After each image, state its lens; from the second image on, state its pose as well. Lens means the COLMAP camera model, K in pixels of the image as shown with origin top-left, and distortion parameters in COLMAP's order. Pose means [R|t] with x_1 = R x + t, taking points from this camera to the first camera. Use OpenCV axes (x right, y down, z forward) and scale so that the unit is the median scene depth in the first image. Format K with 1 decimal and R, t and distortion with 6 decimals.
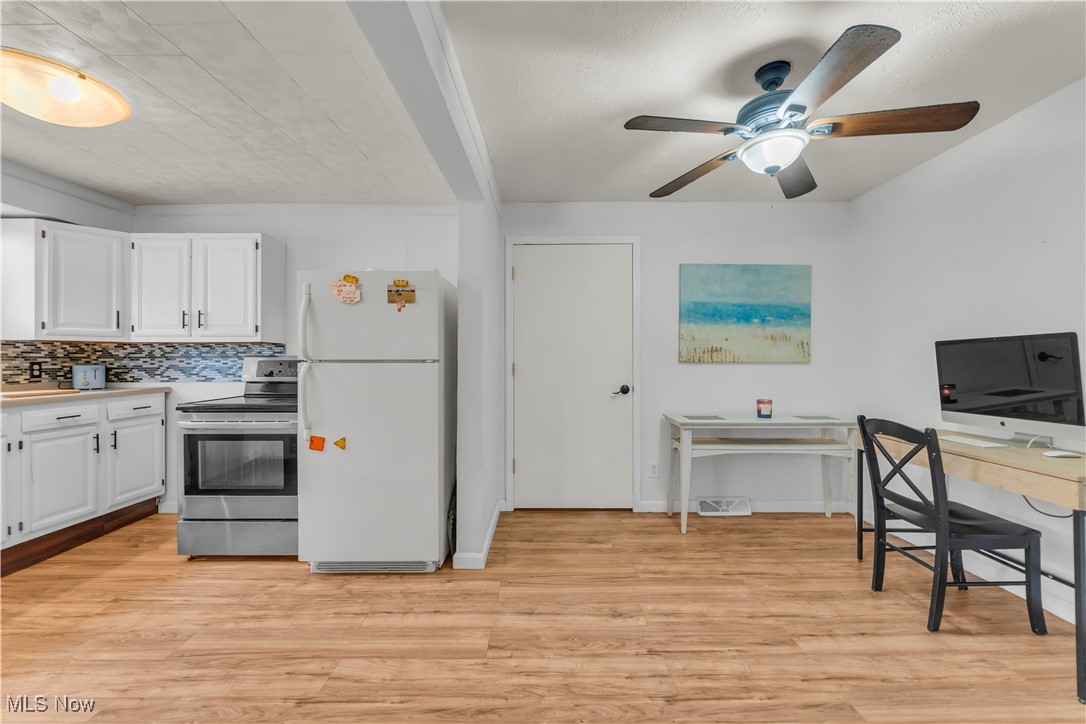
lens RADIAL K [[431.6, 0, 542.2], [0, 431.6, 362.1], [0, 0, 1]] dist [-0.001263, -0.000507]
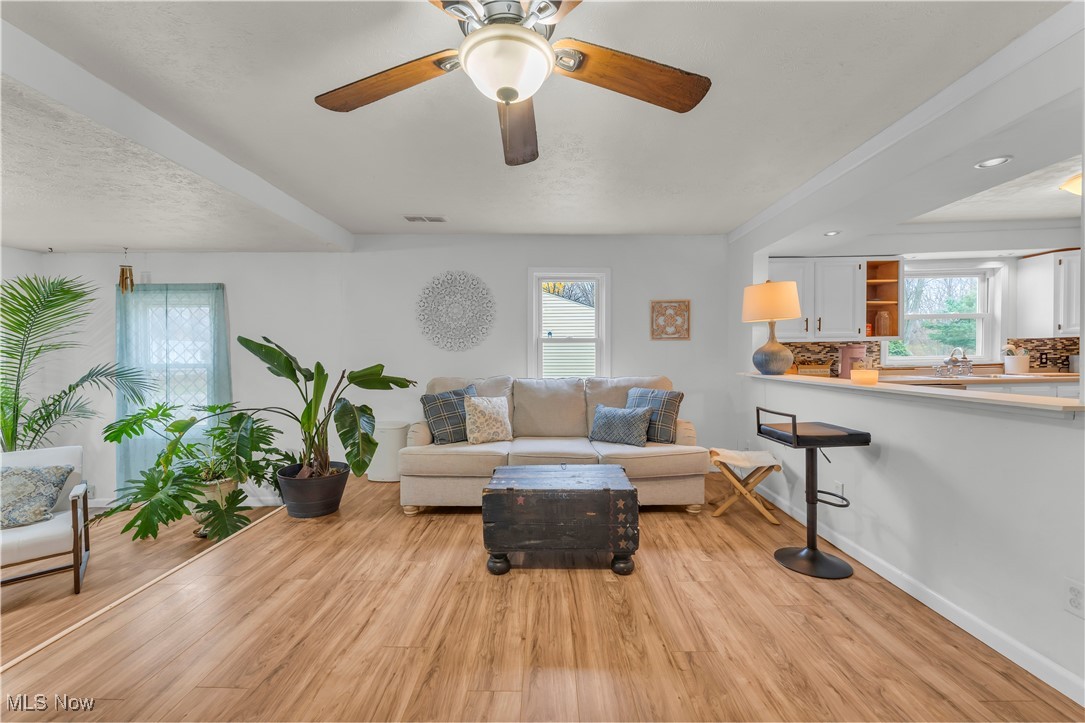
lens RADIAL K [[431.3, 0, 541.6], [0, 431.3, 362.3], [0, 0, 1]] dist [-0.001263, -0.000507]
pose [[-0.006837, 0.017165, -0.999829, 0.247533], [0.010055, 0.999803, 0.017096, -0.009926], [0.999926, -0.009936, -0.007008, -0.646778]]
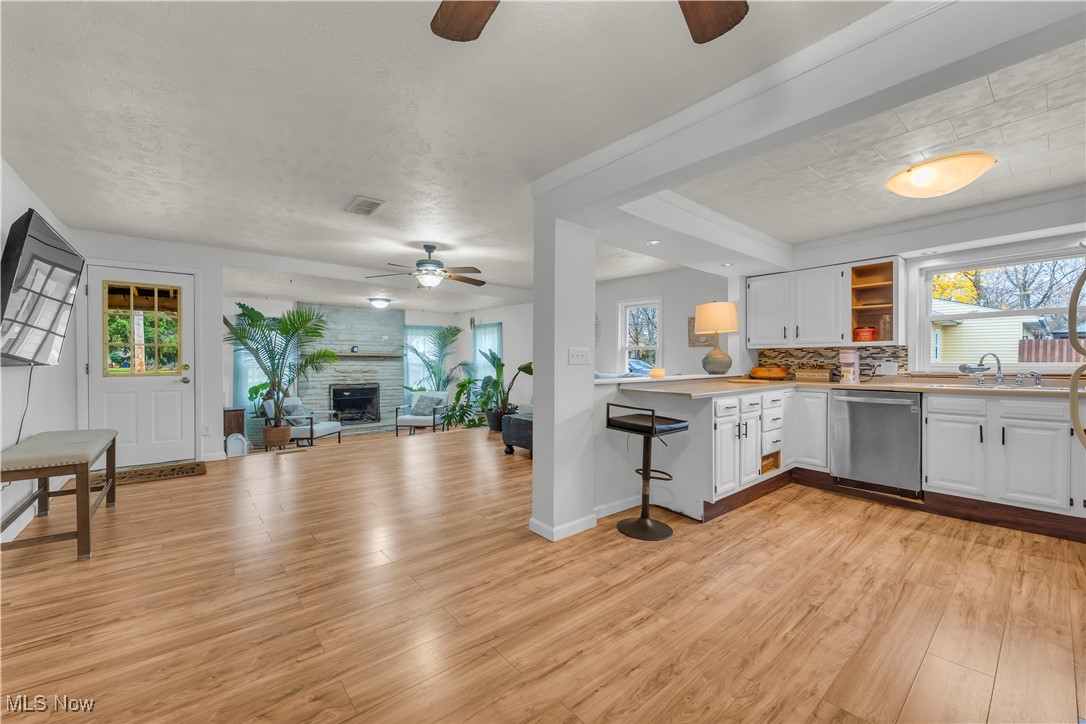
lens RADIAL K [[431.6, 0, 540.6], [0, 431.6, 363.6], [0, 0, 1]] dist [-0.001263, -0.000507]
pose [[-0.766437, 0.005465, -0.642297, 0.517074], [-0.000189, 0.999962, 0.008734, -0.000277], [0.642320, 0.006815, -0.766406, 0.775364]]
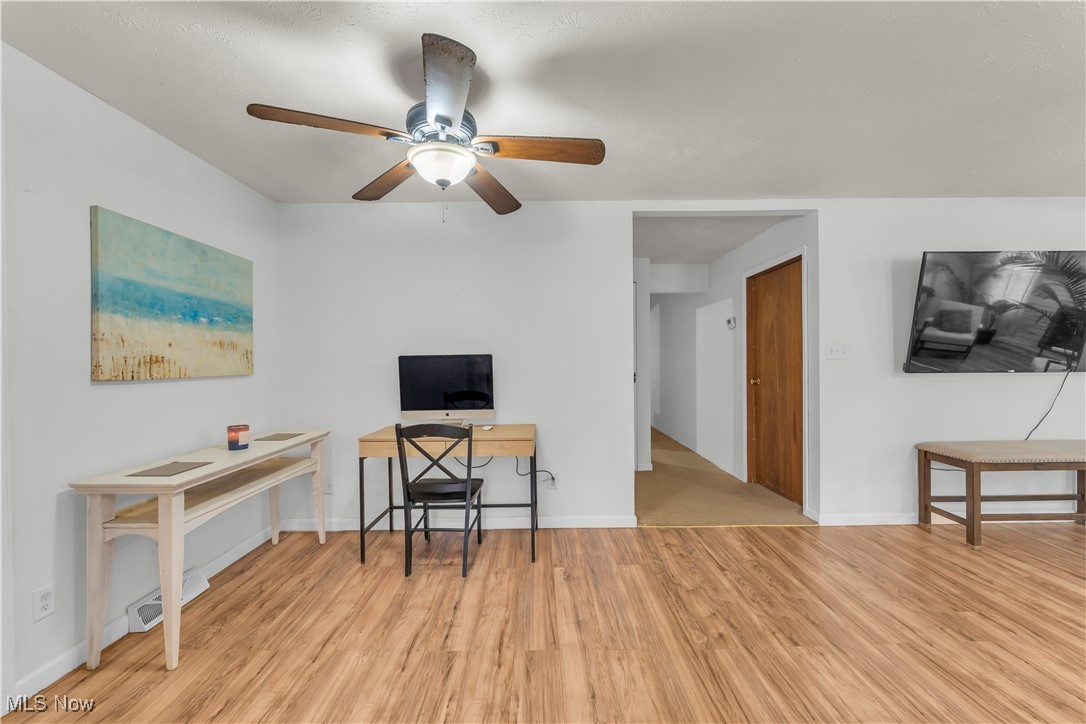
lens RADIAL K [[431.6, 0, 545.1], [0, 431.6, 360.5], [0, 0, 1]] dist [-0.001263, -0.000507]
pose [[-0.011823, -0.002911, 0.999926, -0.277077], [0.007669, 0.999966, 0.003001, -0.028915], [-0.999901, 0.007704, -0.011800, 0.490195]]
